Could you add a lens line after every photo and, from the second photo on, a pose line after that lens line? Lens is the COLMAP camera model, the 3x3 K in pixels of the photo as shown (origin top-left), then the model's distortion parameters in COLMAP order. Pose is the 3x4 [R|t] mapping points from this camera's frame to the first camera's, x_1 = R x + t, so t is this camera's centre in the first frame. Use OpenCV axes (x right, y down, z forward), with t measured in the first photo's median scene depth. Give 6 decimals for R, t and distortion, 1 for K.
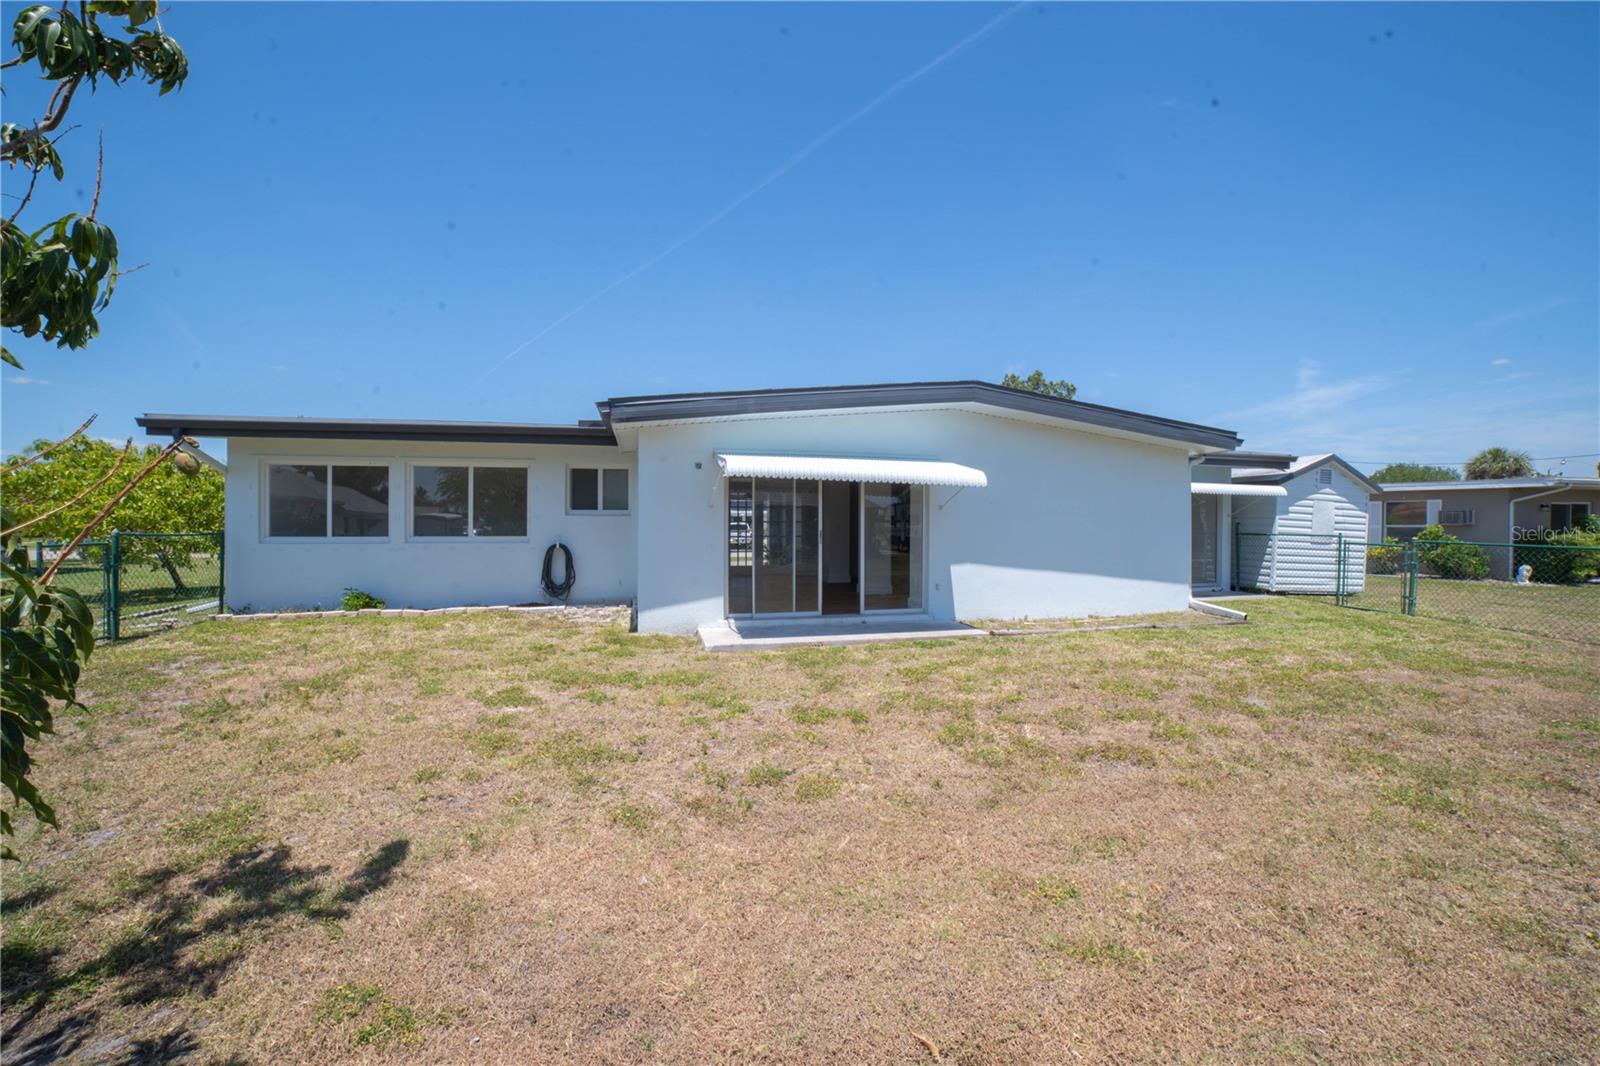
lens RADIAL K [[622.9, 0, 800.0], [0, 622.9, 533.0], [0, 0, 1]] dist [-0.044353, 0.000065]
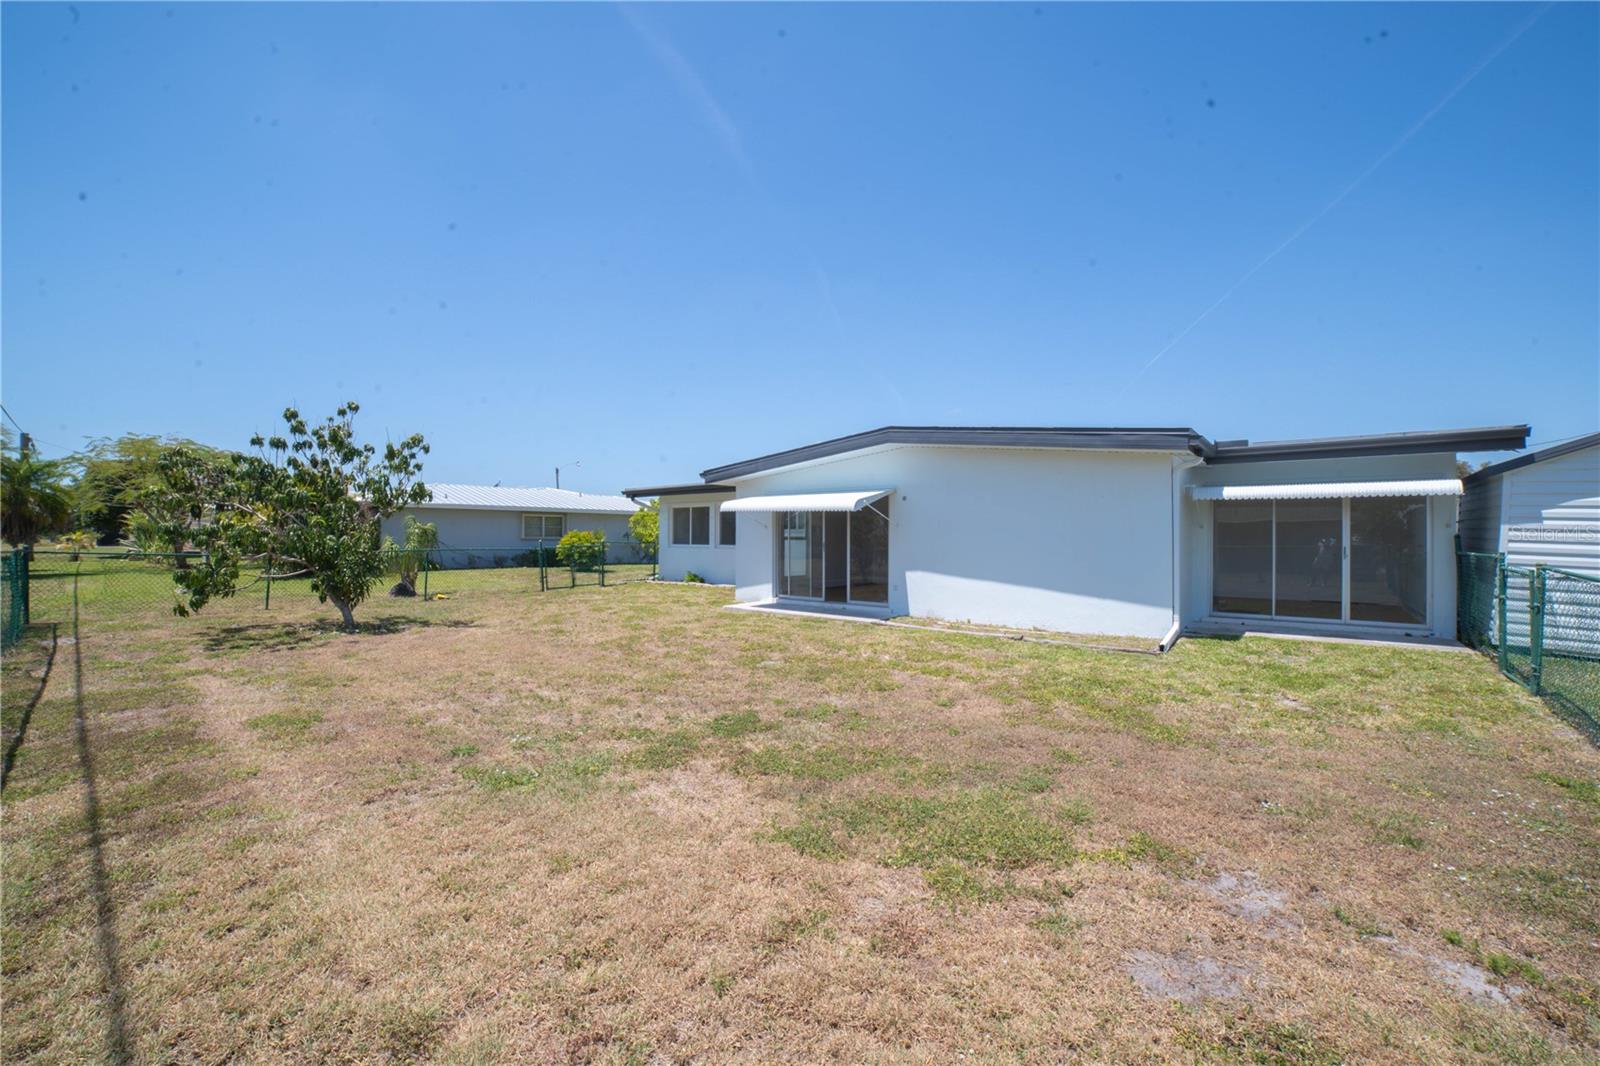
lens RADIAL K [[622.9, 0, 800.0], [0, 622.9, 533.0], [0, 0, 1]] dist [-0.044353, 0.000065]
pose [[0.601073, -0.007143, -0.799162, 1.109747], [-0.013645, 0.999723, -0.019199, 0.002190], [0.799078, 0.022444, 0.600809, 0.079038]]
